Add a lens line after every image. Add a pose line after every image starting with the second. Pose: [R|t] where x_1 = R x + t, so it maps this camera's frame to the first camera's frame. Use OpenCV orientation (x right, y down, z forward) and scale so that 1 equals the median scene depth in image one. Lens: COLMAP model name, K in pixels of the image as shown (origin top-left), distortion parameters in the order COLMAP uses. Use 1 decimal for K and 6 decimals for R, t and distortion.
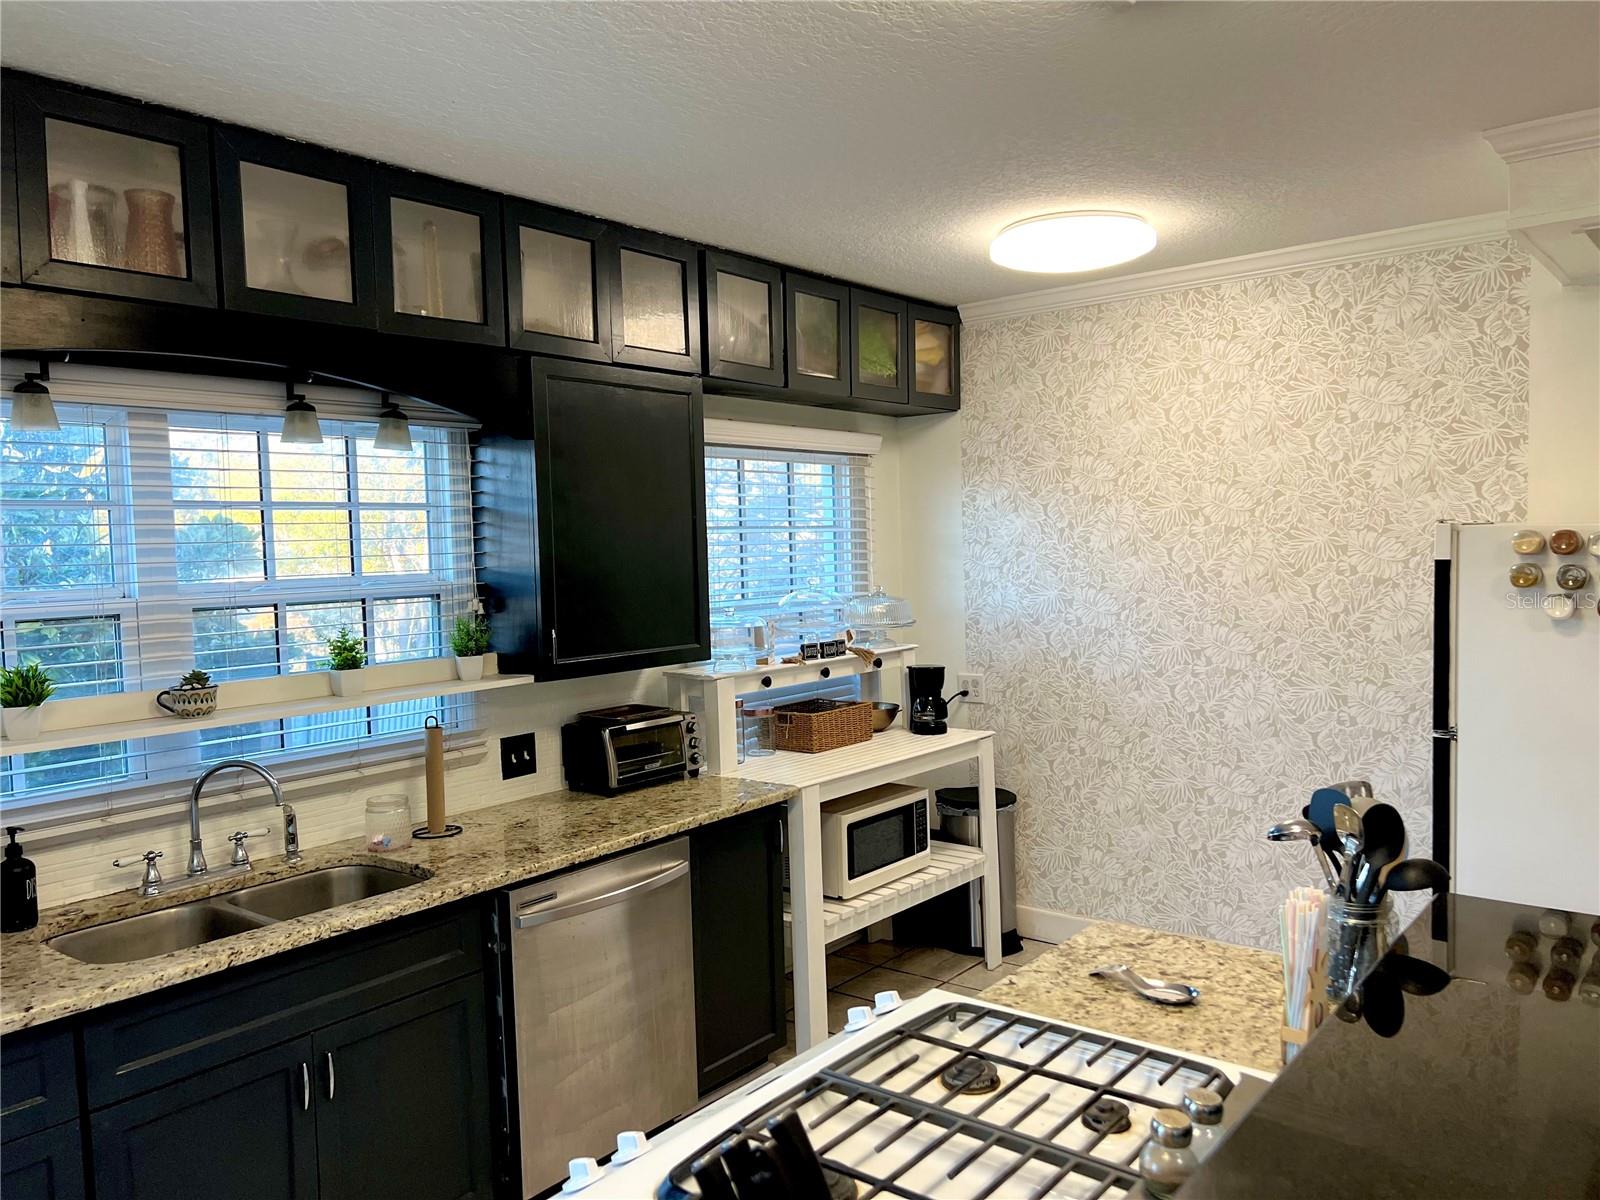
lens RADIAL K [[1205.9, 0, 801.3], [0, 1205.9, 607.6], [0, 0, 1]] dist [0.003456, 0.000286]
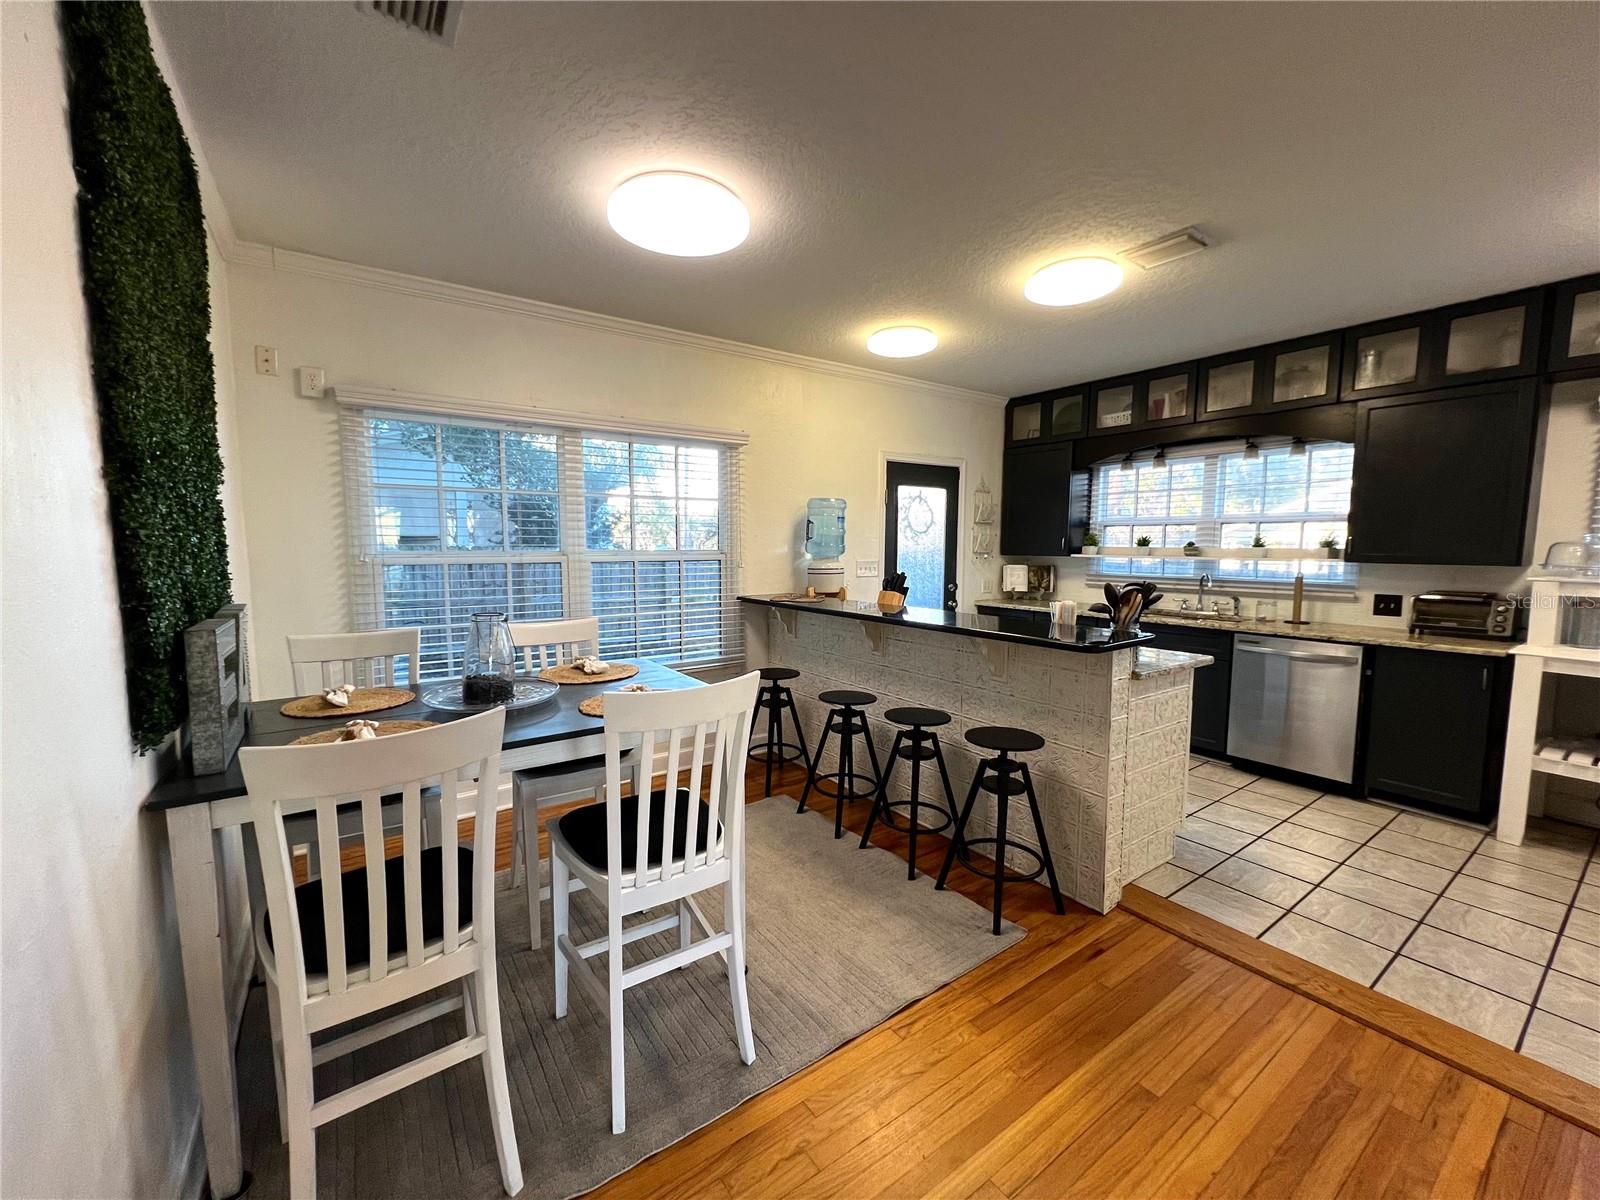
lens RADIAL K [[642.4, 0, 799.0], [0, 642.4, 598.7], [0, 0, 1]] dist [0.000232, -0.000012]
pose [[-0.284751, 0.113950, -0.951805, 1.252903], [-0.040823, 0.990567, 0.130804, 0.020233], [0.957732, 0.076102, -0.277413, 0.472862]]
